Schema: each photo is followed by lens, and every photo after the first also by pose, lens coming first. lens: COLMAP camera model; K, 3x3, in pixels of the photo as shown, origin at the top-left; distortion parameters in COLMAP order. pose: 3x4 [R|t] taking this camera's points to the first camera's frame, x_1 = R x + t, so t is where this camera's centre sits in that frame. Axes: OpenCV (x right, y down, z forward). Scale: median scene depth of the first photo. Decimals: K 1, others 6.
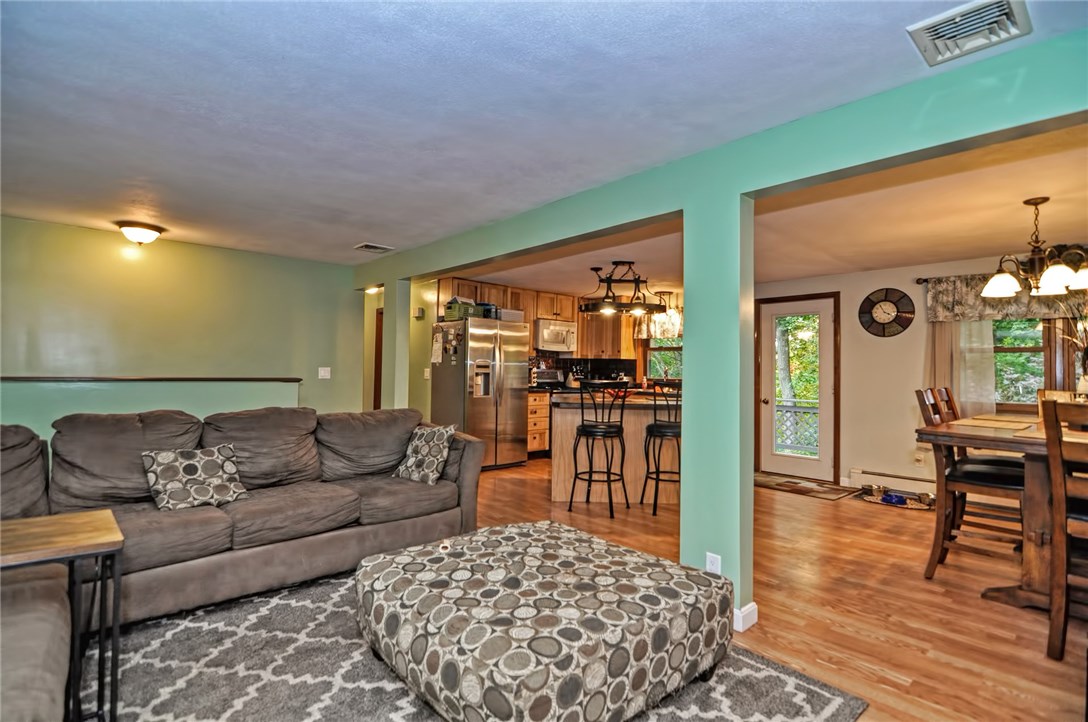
lens RADIAL K [[524.0, 0, 534.8], [0, 524.0, 356.2], [0, 0, 1]] dist [-0.007043, -0.009940]
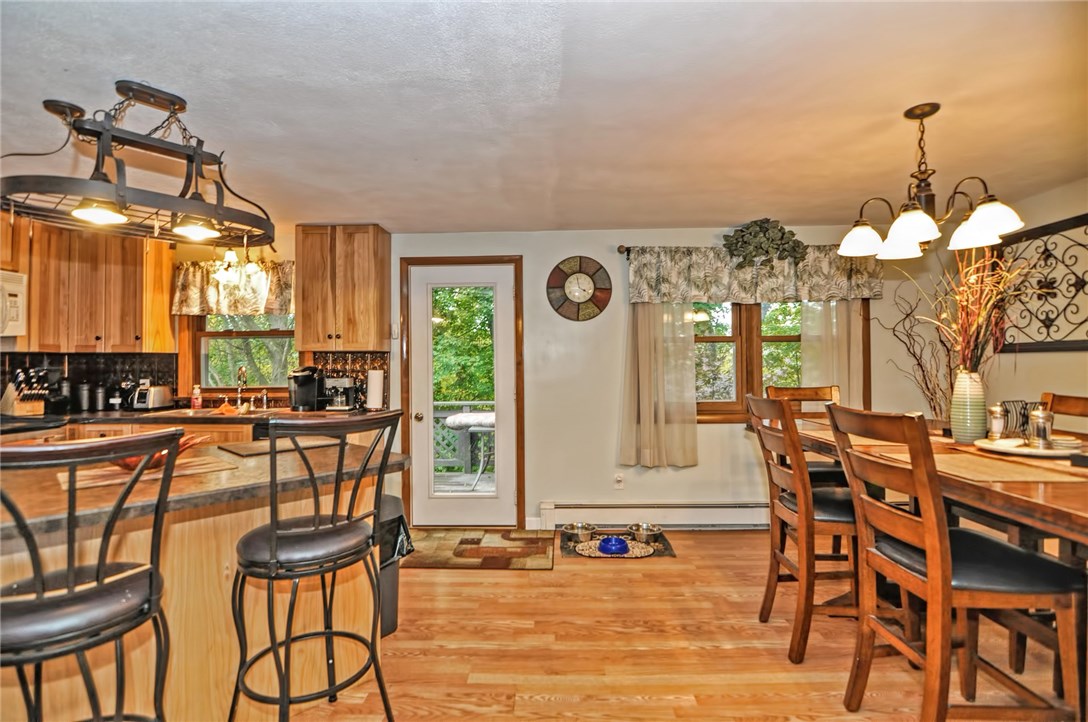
lens RADIAL K [[524.0, 0, 534.8], [0, 524.0, 356.2], [0, 0, 1]] dist [-0.007043, -0.009940]
pose [[0.686543, -0.011688, 0.726995, 0.146414], [0.000895, 0.999884, 0.015230, 0.003473], [-0.727088, -0.009805, 0.686474, 0.937857]]
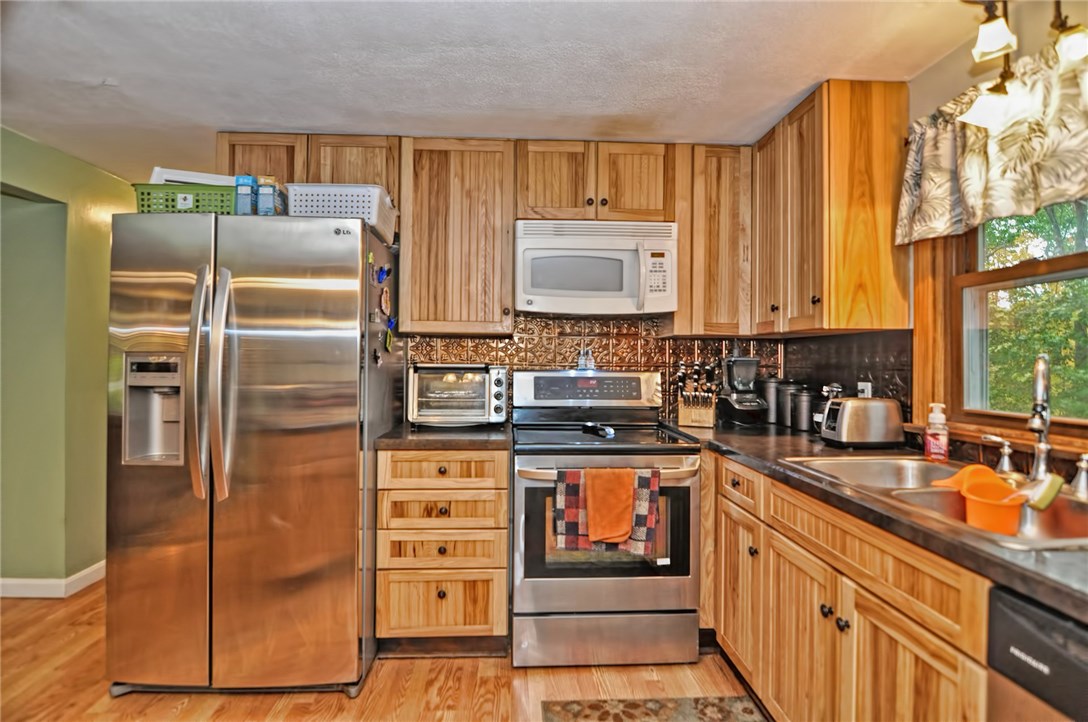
lens RADIAL K [[524.0, 0, 534.8], [0, 524.0, 356.2], [0, 0, 1]] dist [-0.007043, -0.009940]
pose [[0.776571, -0.017986, -0.629773, 0.535693], [0.023884, 0.999714, 0.000900, 0.036487], [0.629577, -0.015740, 0.776779, 1.780287]]
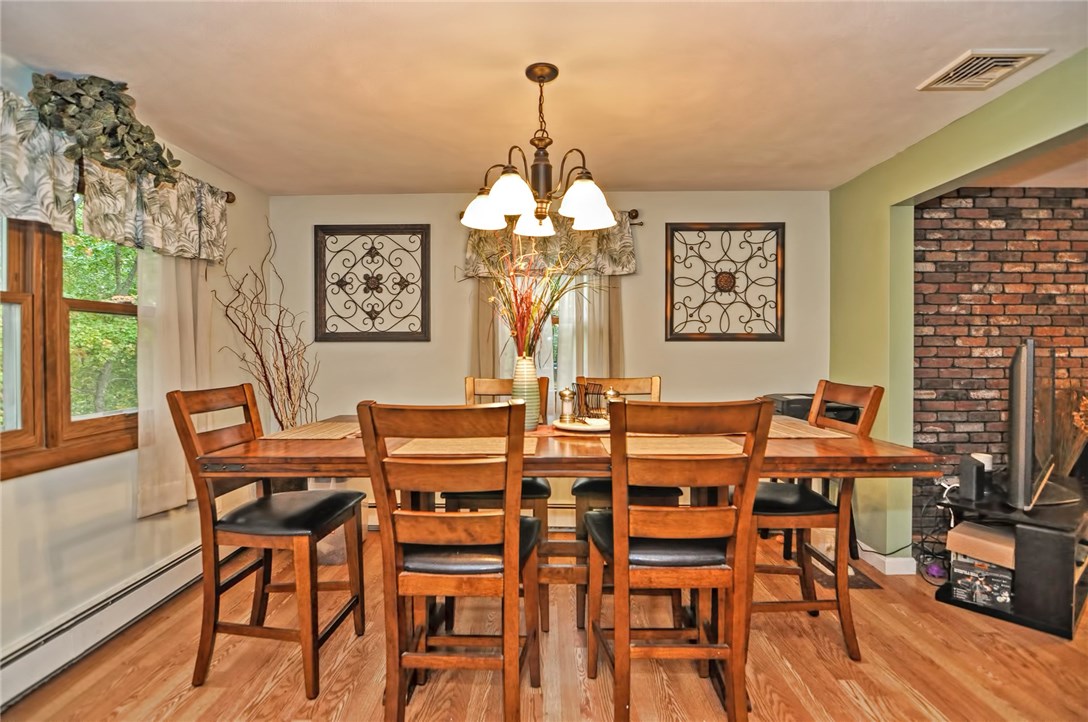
lens RADIAL K [[524.0, 0, 534.8], [0, 524.0, 356.2], [0, 0, 1]] dist [-0.007043, -0.009940]
pose [[-0.730908, -0.022076, 0.682119, 0.574310], [-0.027431, 0.999619, 0.002959, 0.031257], [-0.681925, -0.016549, -0.731235, 1.509670]]
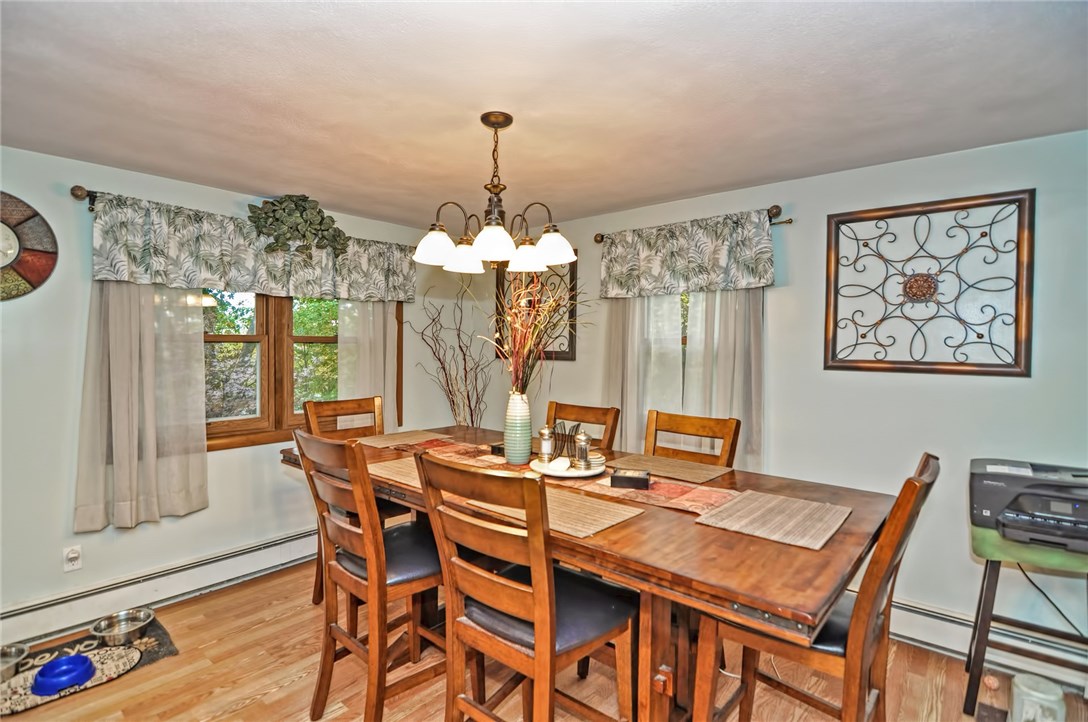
lens RADIAL K [[524.0, 0, 534.8], [0, 524.0, 356.2], [0, 0, 1]] dist [-0.007043, -0.009940]
pose [[-0.132357, -0.039580, 0.990412, 0.341036], [-0.037532, 0.998686, 0.034895, -0.041750], [-0.990491, -0.032553, -0.133669, 1.071416]]
